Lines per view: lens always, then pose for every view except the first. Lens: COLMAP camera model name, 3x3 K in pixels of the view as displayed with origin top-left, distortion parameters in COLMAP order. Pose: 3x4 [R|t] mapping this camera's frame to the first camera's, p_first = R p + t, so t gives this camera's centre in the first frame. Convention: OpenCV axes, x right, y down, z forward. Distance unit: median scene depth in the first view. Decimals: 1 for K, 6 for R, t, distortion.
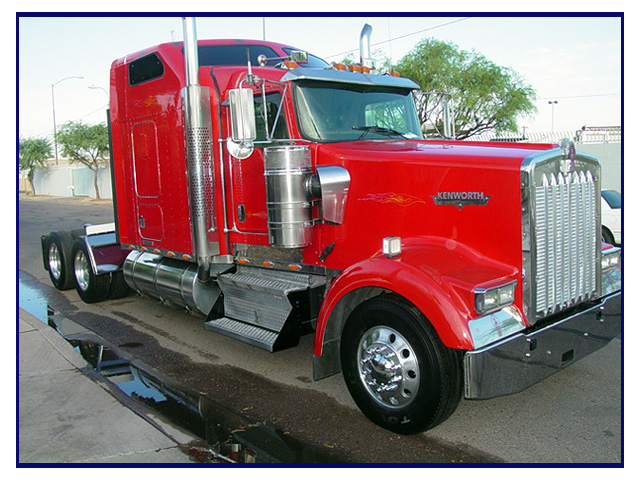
lens RADIAL K [[608.4, 0, 320.0], [0, 608.4, 240.0], [0, 0, 1]] dist [-0.184943, 0.213758]
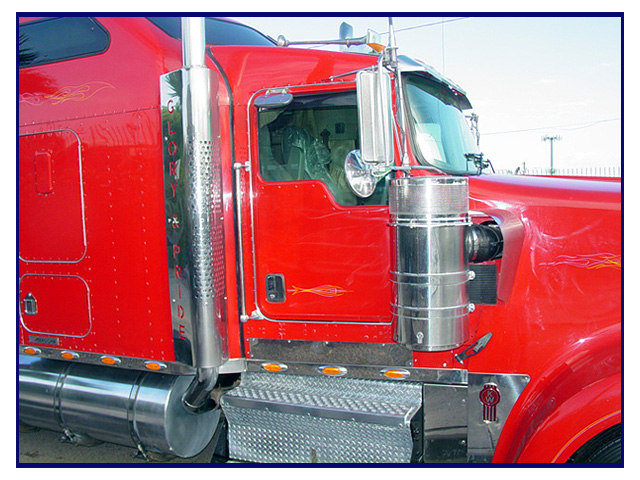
lens RADIAL K [[608.4, 0, 320.0], [0, 608.4, 240.0], [0, 0, 1]] dist [-0.184943, 0.213758]
pose [[0.899236, -0.012504, 0.437284, -0.345371], [0.042908, 0.997293, -0.059720, -0.053155], [-0.435353, 0.072465, 0.897338, 0.433751]]
